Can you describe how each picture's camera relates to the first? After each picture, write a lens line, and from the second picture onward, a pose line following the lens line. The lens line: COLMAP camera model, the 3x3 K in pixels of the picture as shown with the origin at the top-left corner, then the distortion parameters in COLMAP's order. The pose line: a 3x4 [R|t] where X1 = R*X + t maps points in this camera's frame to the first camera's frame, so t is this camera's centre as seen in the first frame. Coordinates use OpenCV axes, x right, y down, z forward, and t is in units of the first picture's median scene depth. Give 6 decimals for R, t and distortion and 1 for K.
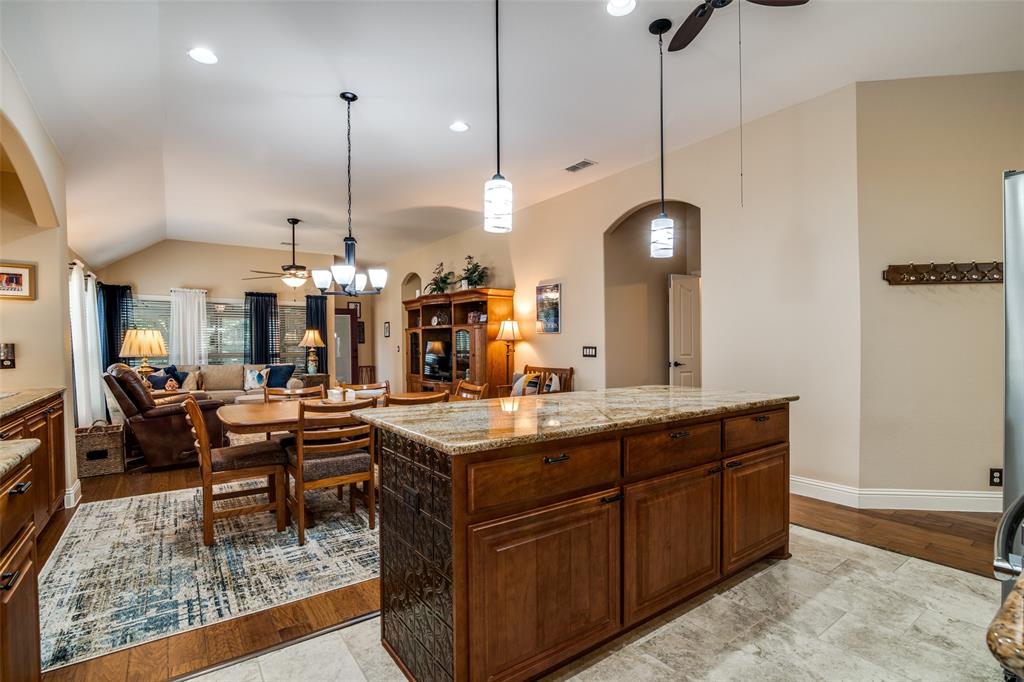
lens RADIAL K [[482.3, 0, 512.3], [0, 482.3, 344.1], [0, 0, 1]] dist [-0.013273, -0.000882]
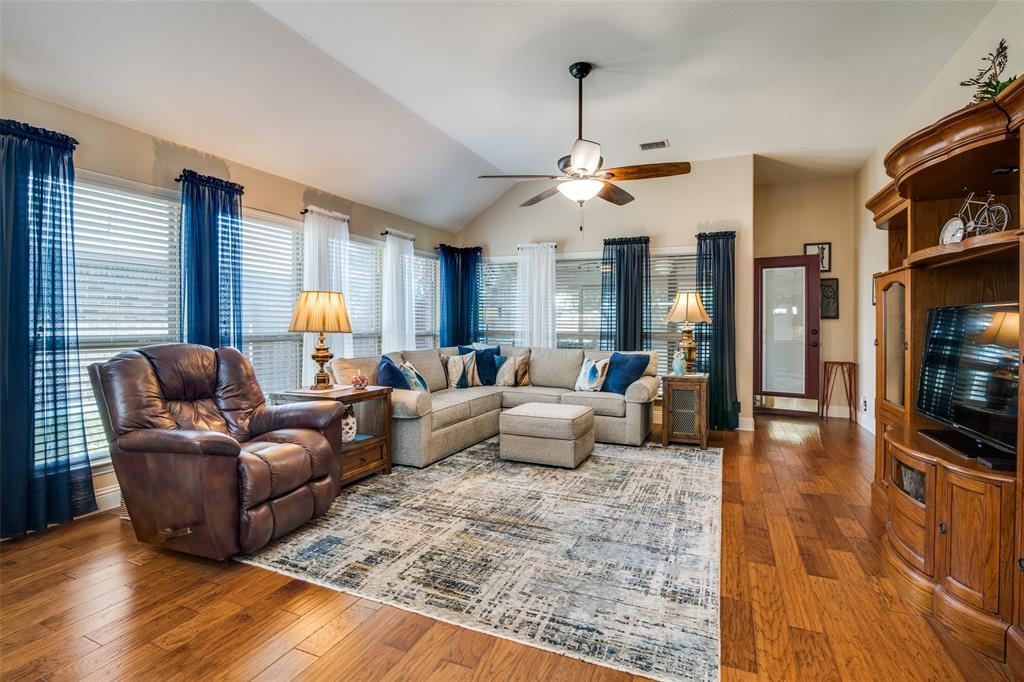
lens RADIAL K [[482.3, 0, 528.1], [0, 482.3, 324.3], [0, 0, 1]] dist [-0.013273, -0.000882]
pose [[0.521402, 0.008355, -0.853270, -0.045198], [-0.008950, 0.999951, 0.004322, 0.005768], [0.853264, 0.005383, 0.521451, 0.561741]]
